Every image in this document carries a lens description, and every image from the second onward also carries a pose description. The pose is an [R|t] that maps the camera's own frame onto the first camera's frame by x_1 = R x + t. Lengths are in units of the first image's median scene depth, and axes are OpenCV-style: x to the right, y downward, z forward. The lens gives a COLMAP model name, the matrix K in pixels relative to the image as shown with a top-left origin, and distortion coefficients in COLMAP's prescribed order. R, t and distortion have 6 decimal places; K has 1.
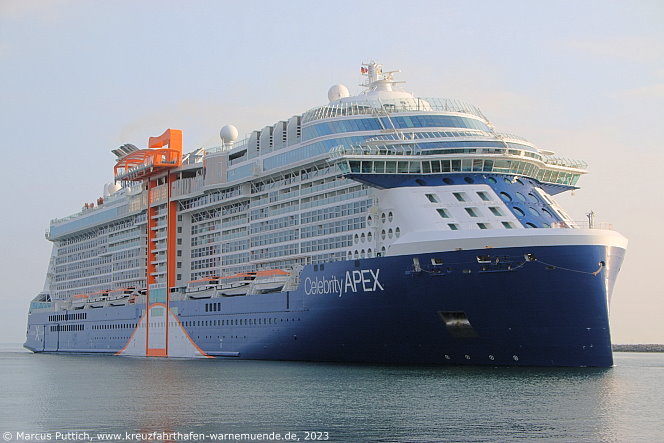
lens RADIAL K [[1419.1, 0, 332.0], [0, 1419.1, 221.5], [0, 0, 1]] dist [0.057371, 0.107914]
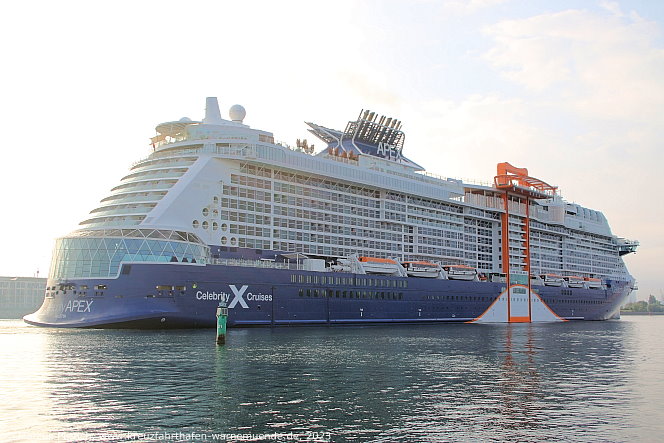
lens RADIAL K [[800.9, 0, 332.0], [0, 800.9, 221.5], [0, 0, 1]] dist [-0.012432, -0.016283]
pose [[-0.462123, 0.091340, 0.882100, -0.907330], [-0.083225, 0.985825, -0.145681, 0.154506], [-0.882902, -0.140735, -0.447970, 1.856726]]
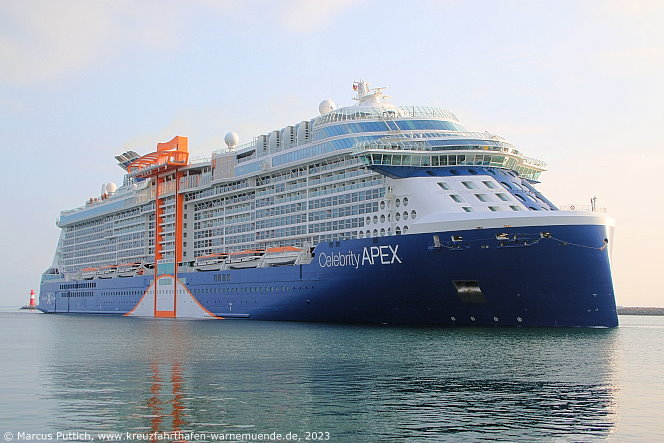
lens RADIAL K [[952.4, 0, 332.0], [0, 952.4, 221.5], [0, 0, 1]] dist [-0.019325, -0.006726]
pose [[0.991692, 0.011319, 0.128132, -0.103158], [-0.010973, 0.999934, -0.003402, 0.014134], [-0.128163, 0.001968, 0.991751, 0.177763]]
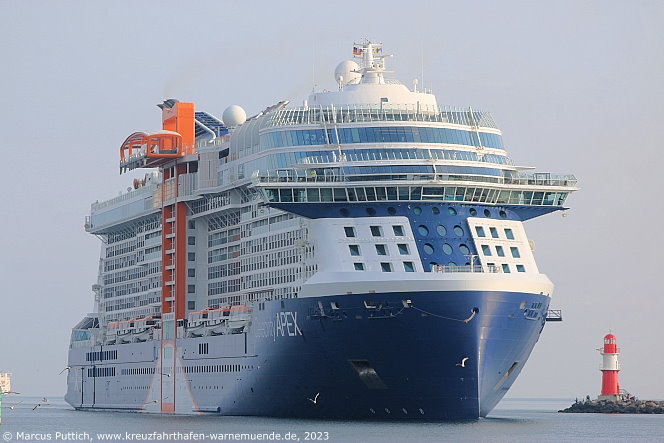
lens RADIAL K [[4054.6, 0, 332.0], [0, 4054.6, 221.5], [0, 0, 1]] dist [-0.352086, -7.900195]
pose [[0.972979, -0.009074, -0.230717, 0.530378], [0.018678, 0.999046, 0.039478, -0.101410], [0.230138, -0.042720, 0.972220, -1.206368]]
